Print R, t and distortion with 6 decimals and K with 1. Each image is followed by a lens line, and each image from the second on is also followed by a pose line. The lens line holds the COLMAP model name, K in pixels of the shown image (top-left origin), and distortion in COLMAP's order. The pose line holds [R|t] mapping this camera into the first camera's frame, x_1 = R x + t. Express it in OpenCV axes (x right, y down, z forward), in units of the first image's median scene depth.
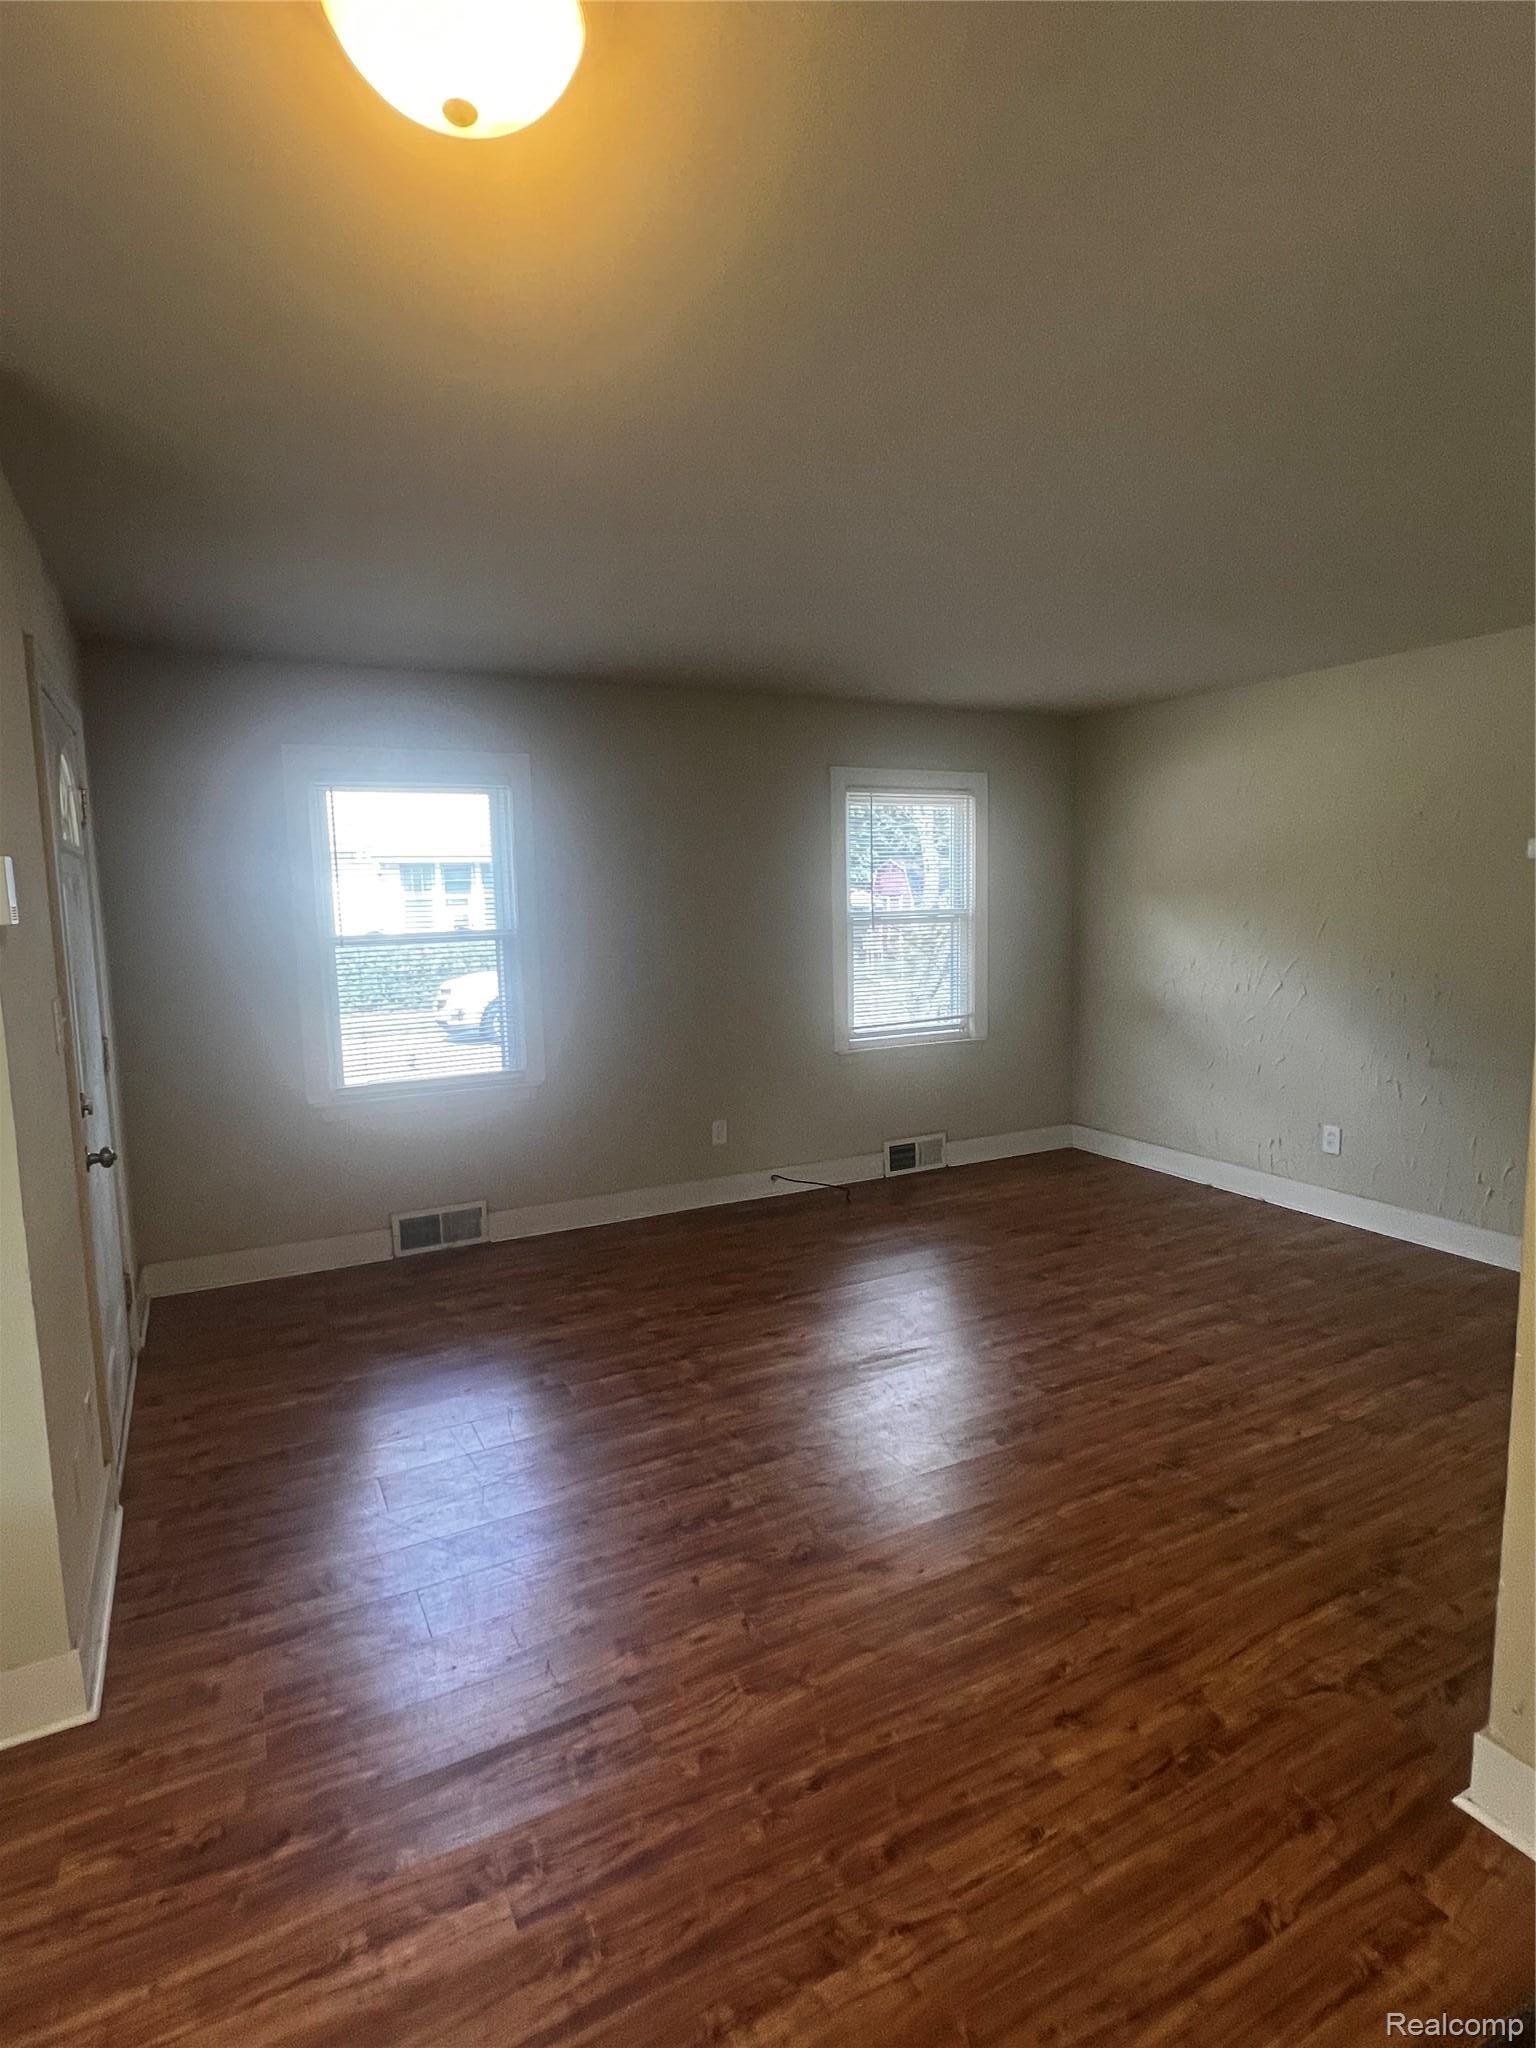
lens RADIAL K [[1091.0, 0, 756.6], [0, 1091.0, 1023.8], [0, 0, 1]] dist [-0.007030, -0.003128]
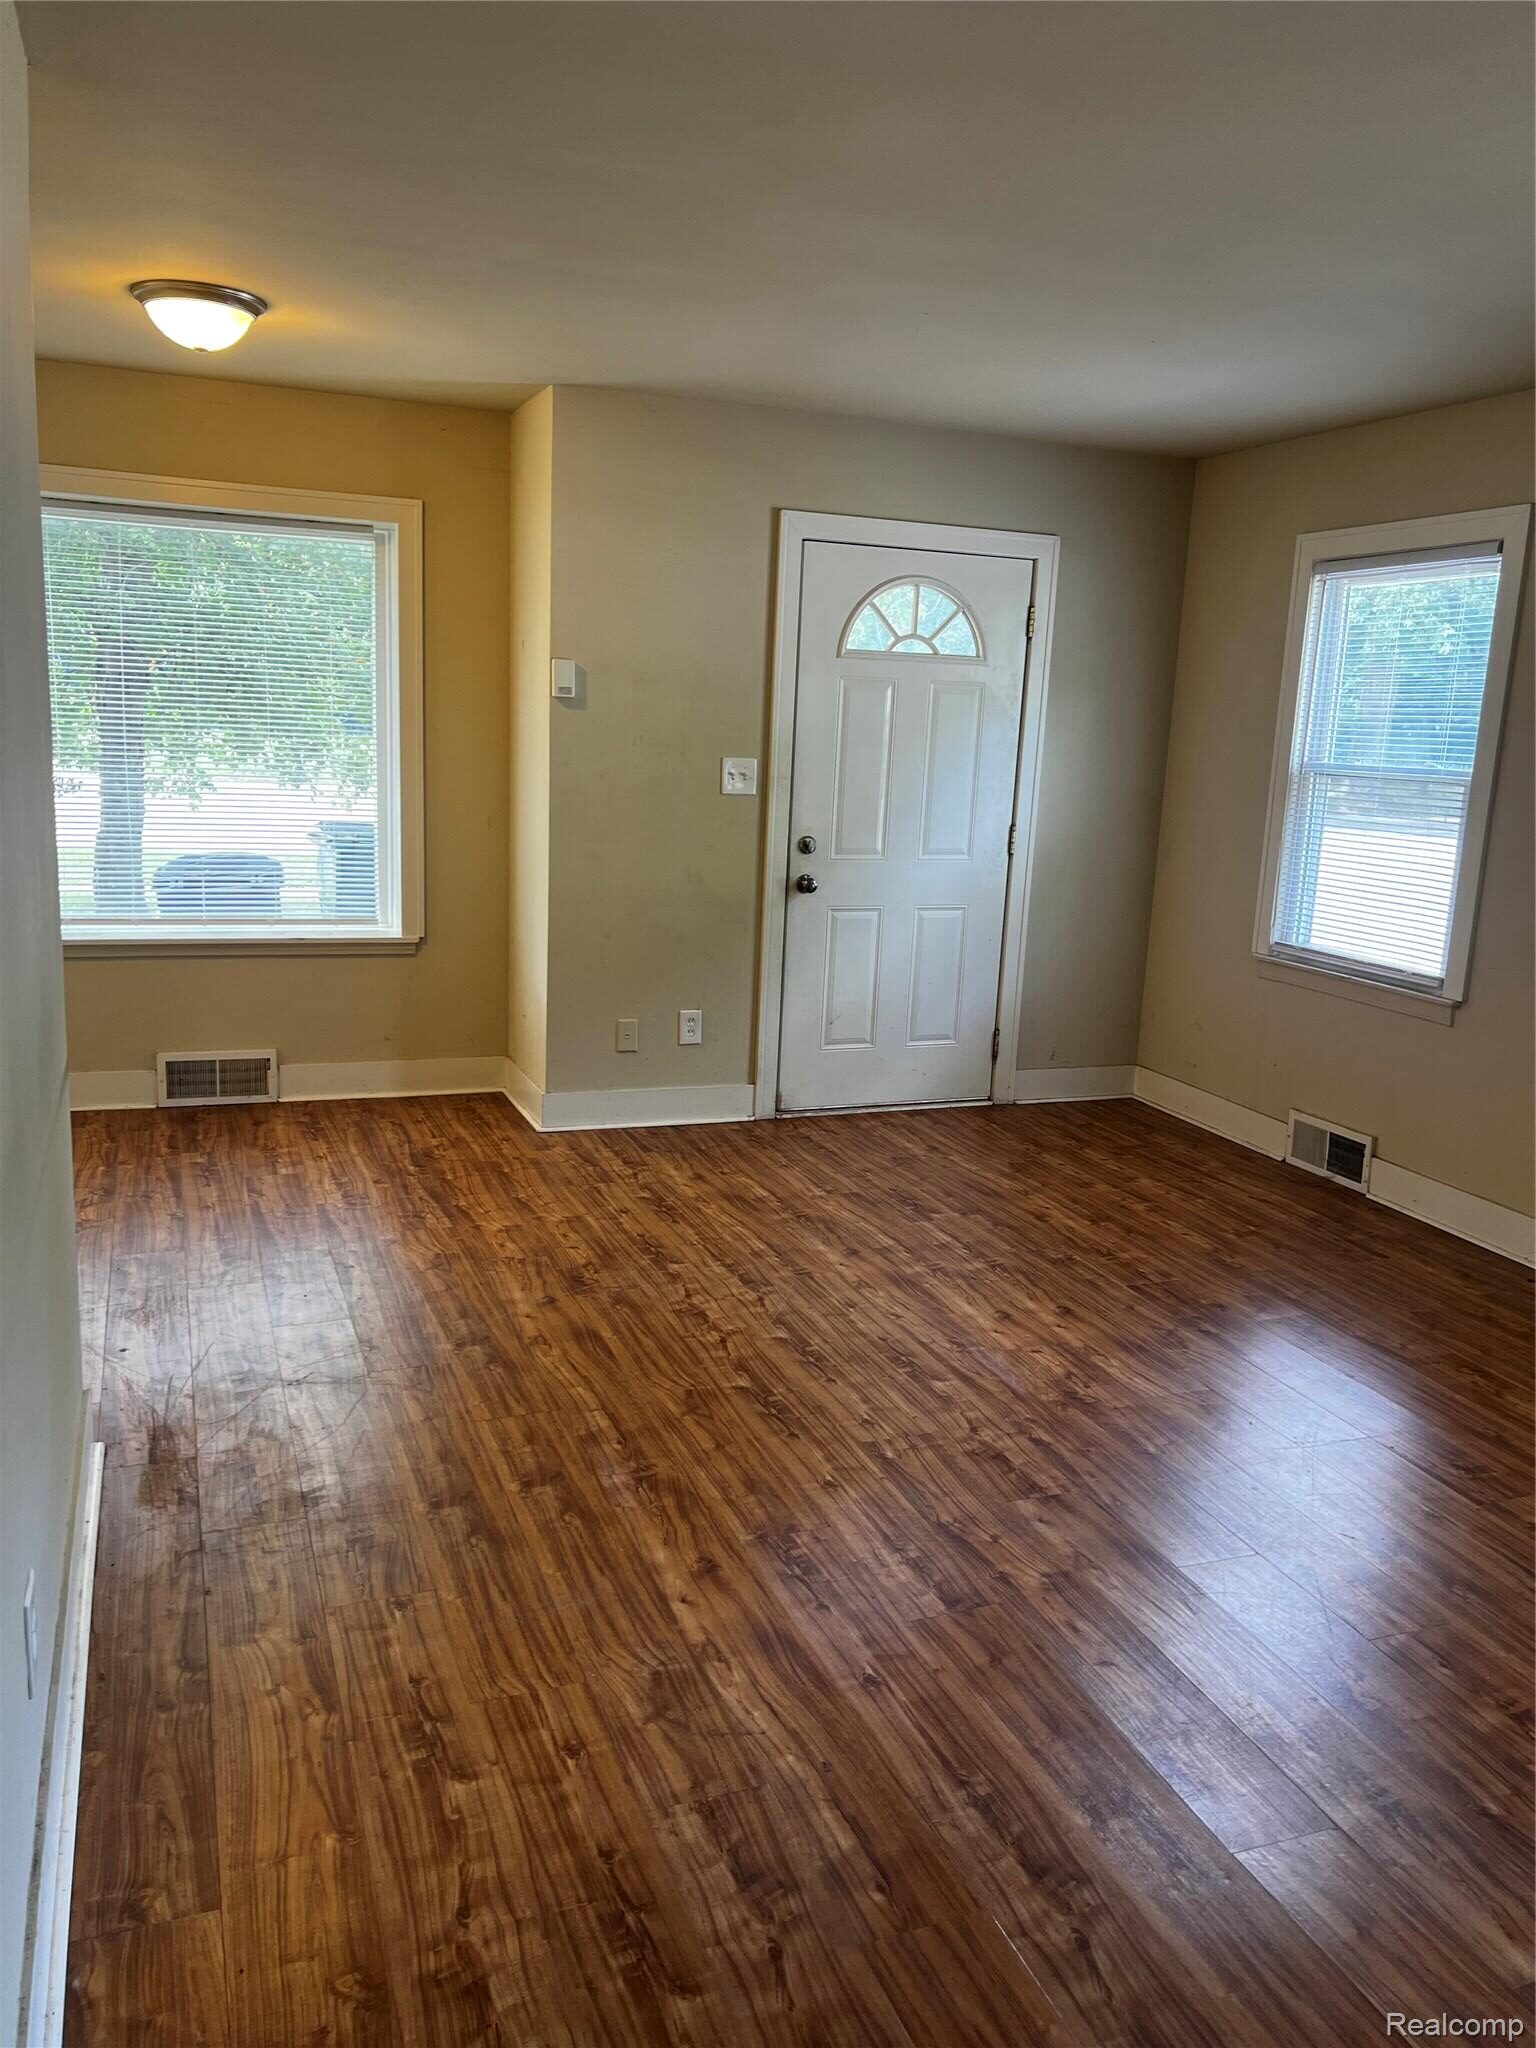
lens RADIAL K [[1540.6, 0, 760.4], [0, 1540.6, 1024.5], [0, 0, 1]] dist [0.008927, -0.021193]
pose [[-0.123163, 0.208817, -0.970168, 1.066448], [-0.160121, 0.960620, 0.227090, -0.110204], [0.979384, 0.183313, -0.084877, 0.897884]]
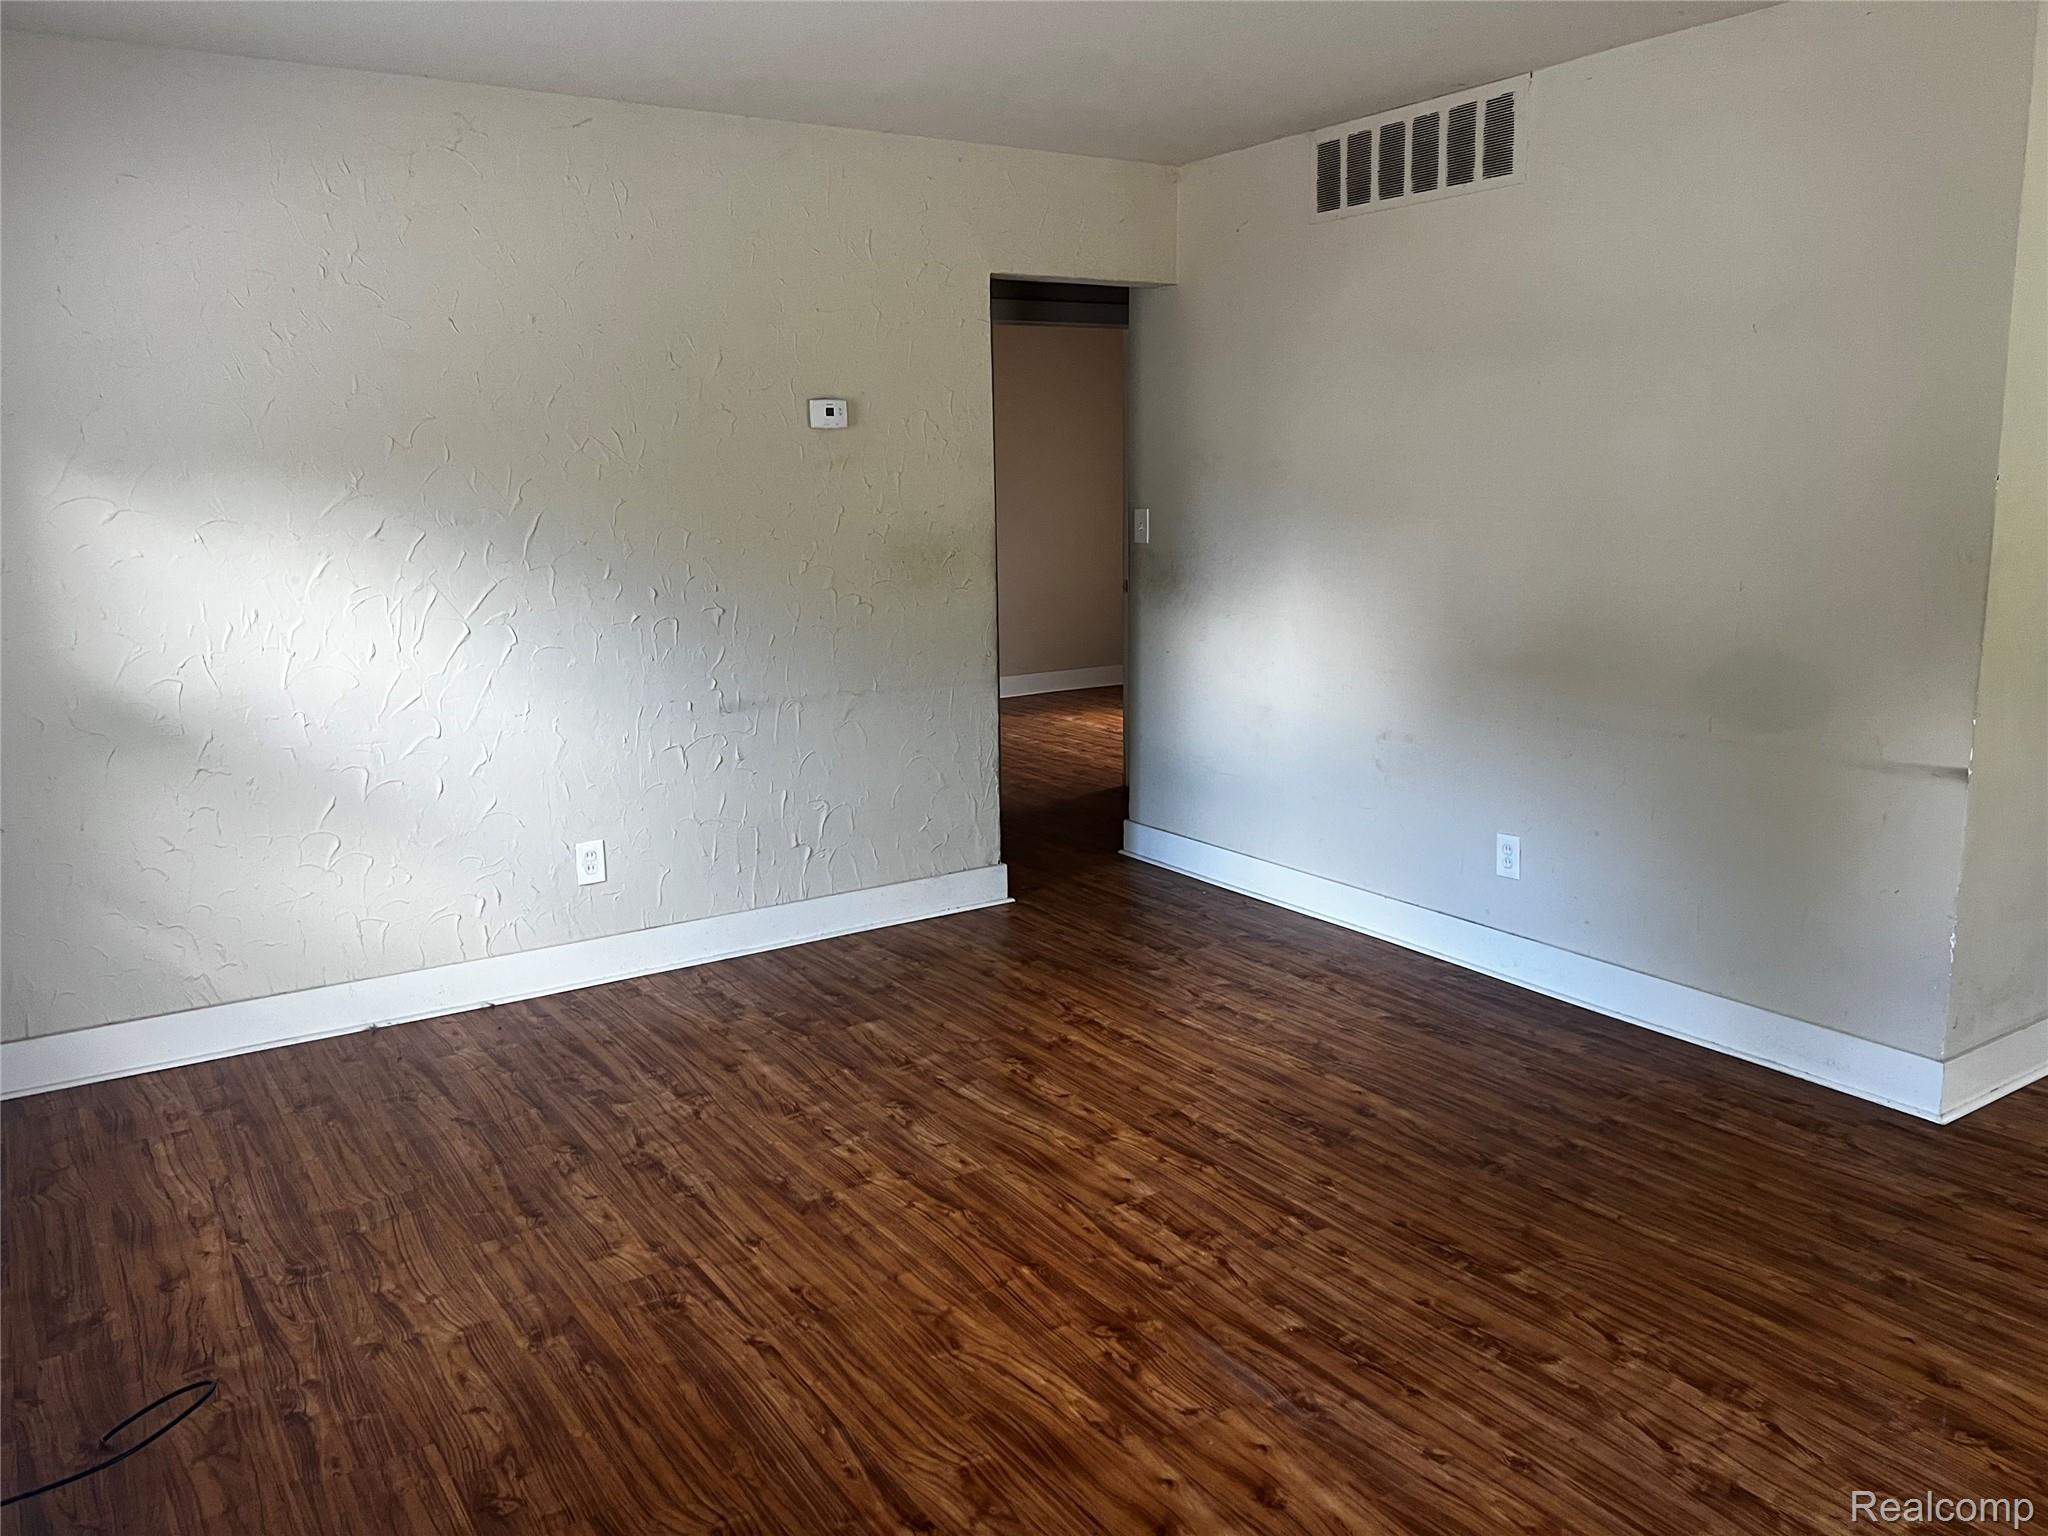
lens RADIAL K [[1540.6, 0, 1019.3], [0, 1540.6, 765.0], [0, 0, 1]] dist [0.008927, -0.021193]
pose [[-0.092815, -0.167361, 0.981517, -0.518904], [0.145247, 0.972951, 0.179635, -0.104671], [-0.985032, 0.159236, -0.065996, 1.104149]]
